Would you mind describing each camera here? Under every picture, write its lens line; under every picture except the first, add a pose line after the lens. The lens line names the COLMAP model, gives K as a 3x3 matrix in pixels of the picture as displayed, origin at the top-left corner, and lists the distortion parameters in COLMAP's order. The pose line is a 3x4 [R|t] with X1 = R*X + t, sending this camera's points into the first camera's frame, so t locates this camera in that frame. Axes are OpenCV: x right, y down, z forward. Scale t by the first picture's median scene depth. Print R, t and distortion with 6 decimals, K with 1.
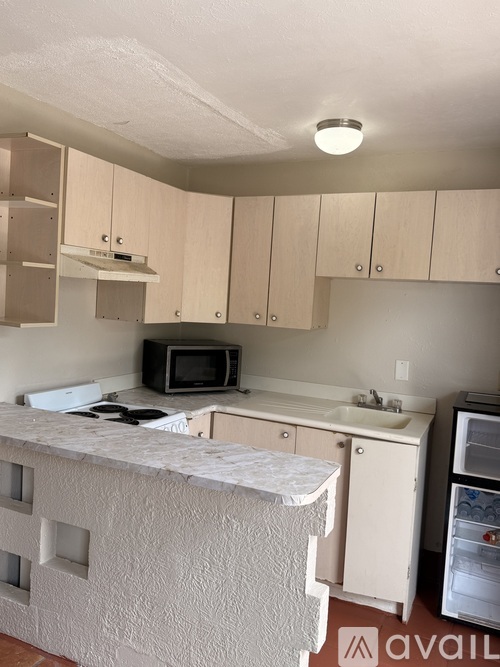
lens RADIAL K [[549.5, 0, 219.3], [0, 549.5, 341.9], [0, 0, 1]] dist [0.047372, -0.024943]
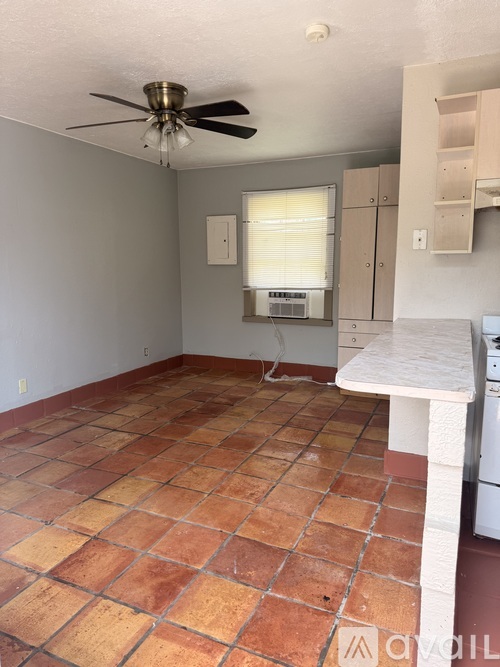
lens RADIAL K [[455.7, 0, 259.8], [0, 455.7, 335.2], [0, 0, 1]] dist [0.051286, -0.068115]
pose [[0.043559, 0.105136, -0.993503, 0.565343], [-0.073889, 0.992063, 0.101744, 0.065403], [0.996315, 0.068978, 0.050981, 0.443917]]
